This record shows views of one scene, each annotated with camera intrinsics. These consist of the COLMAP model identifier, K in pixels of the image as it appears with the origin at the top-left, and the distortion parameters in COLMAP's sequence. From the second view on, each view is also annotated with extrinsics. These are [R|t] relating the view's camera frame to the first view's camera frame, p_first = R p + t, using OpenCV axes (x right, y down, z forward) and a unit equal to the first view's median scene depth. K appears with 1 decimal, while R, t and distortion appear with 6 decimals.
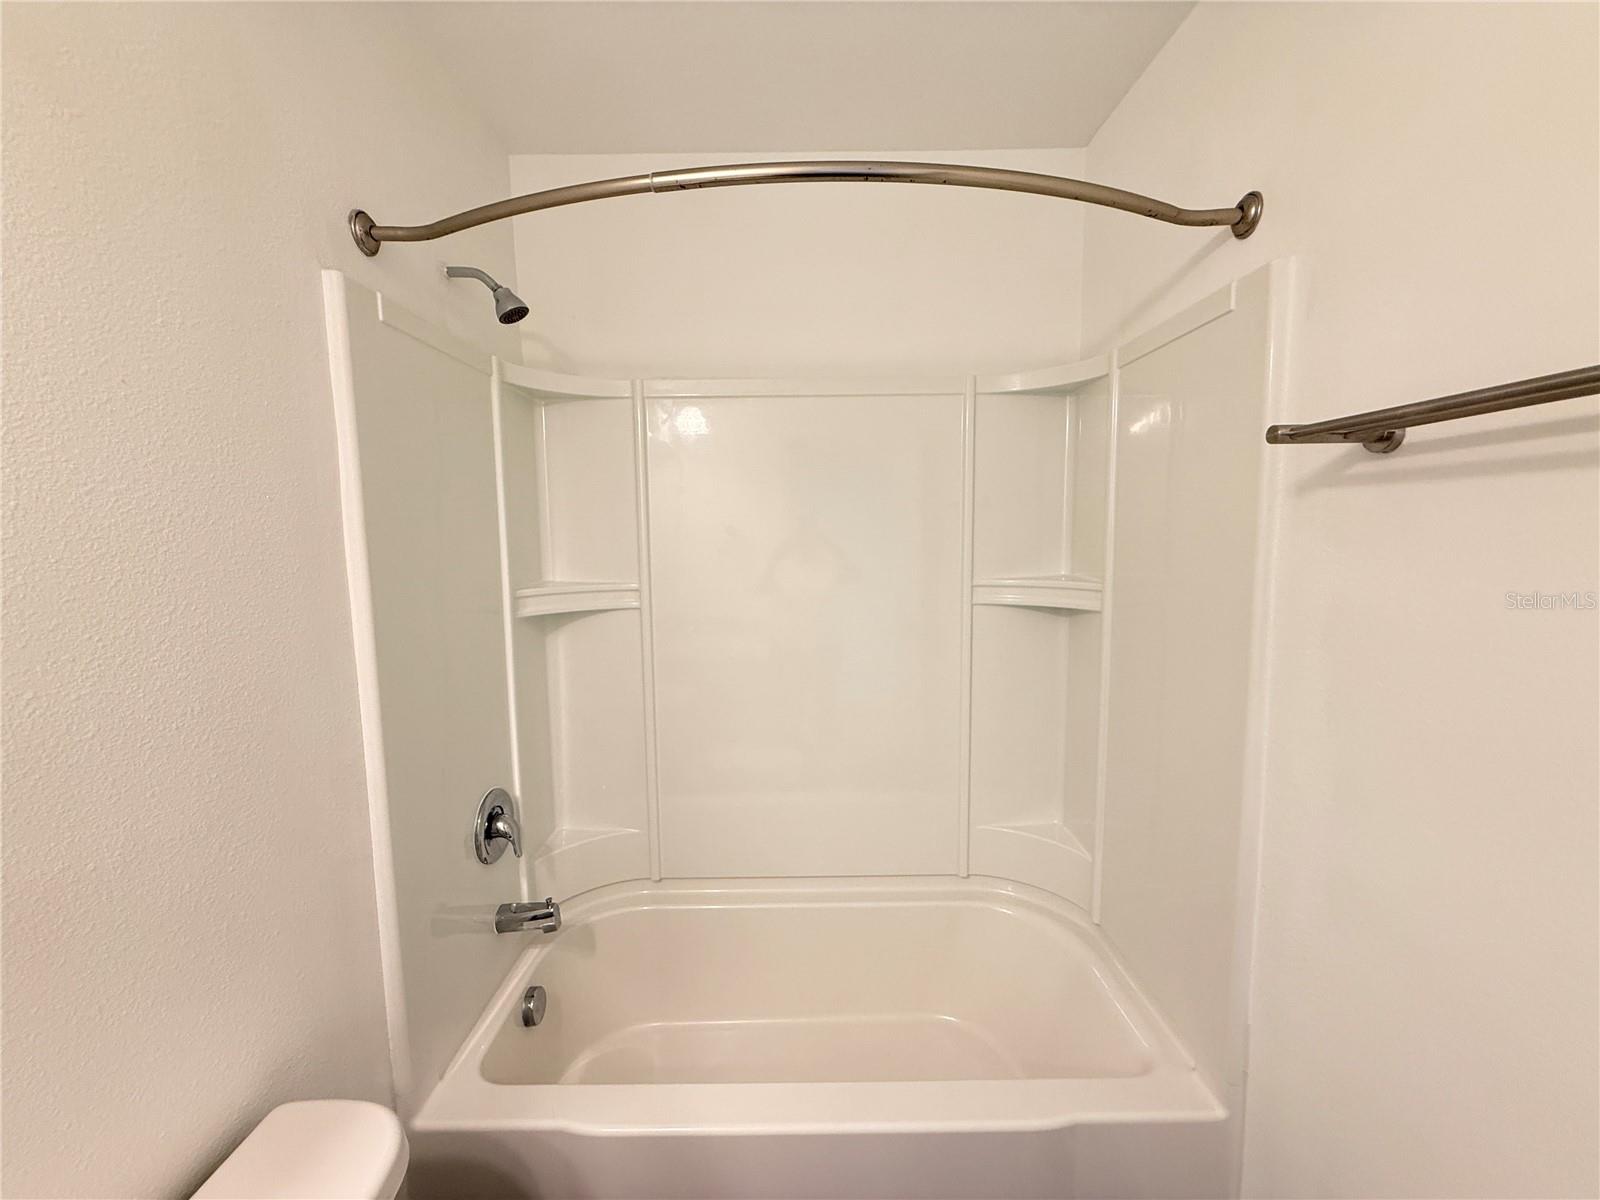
lens RADIAL K [[646.9, 0, 800.0], [0, 646.9, 600.0], [0, 0, 1]] dist [-0.002282, 0.000177]
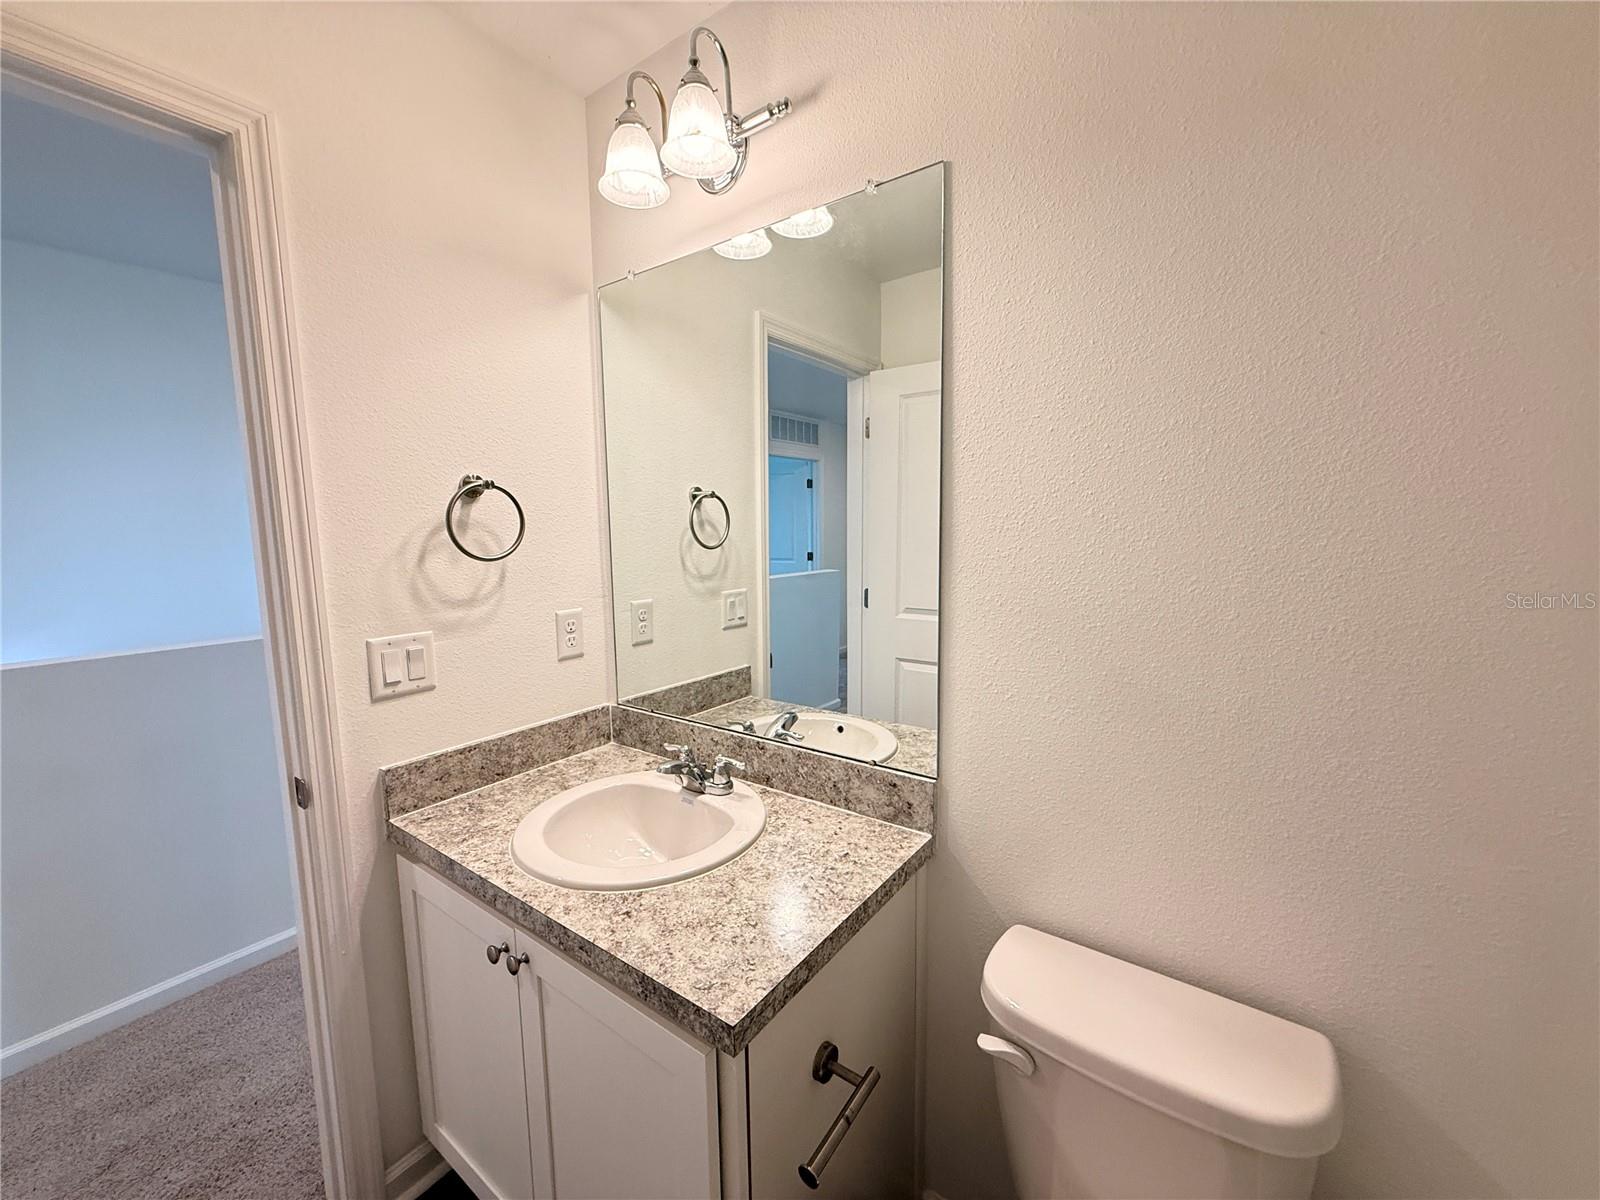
lens RADIAL K [[646.9, 0, 800.0], [0, 646.9, 600.0], [0, 0, 1]] dist [-0.002282, 0.000177]
pose [[-0.605559, 0.113530, -0.787661, 0.228367], [-0.060954, 0.980247, 0.188151, -0.013011], [0.793463, 0.161948, -0.586677, 0.464824]]
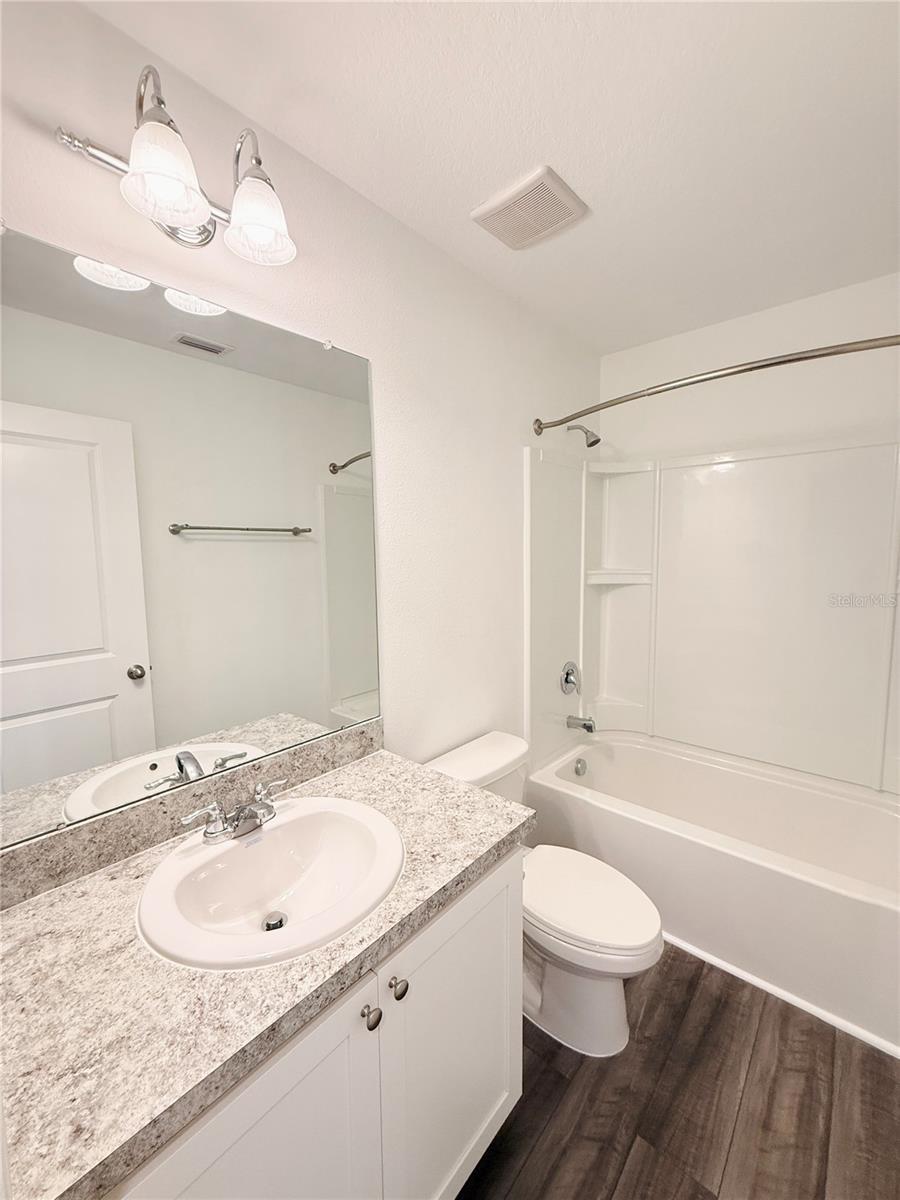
lens RADIAL K [[485.1, 0, 450.0], [0, 485.1, 600.0], [0, 0, 1]] dist [-0.002282, 0.000177]
pose [[0.747312, 0.069380, -0.660841, 0.284971], [-0.063943, 0.997427, 0.032408, 0.058684], [0.661389, 0.018037, 0.749826, -0.489861]]
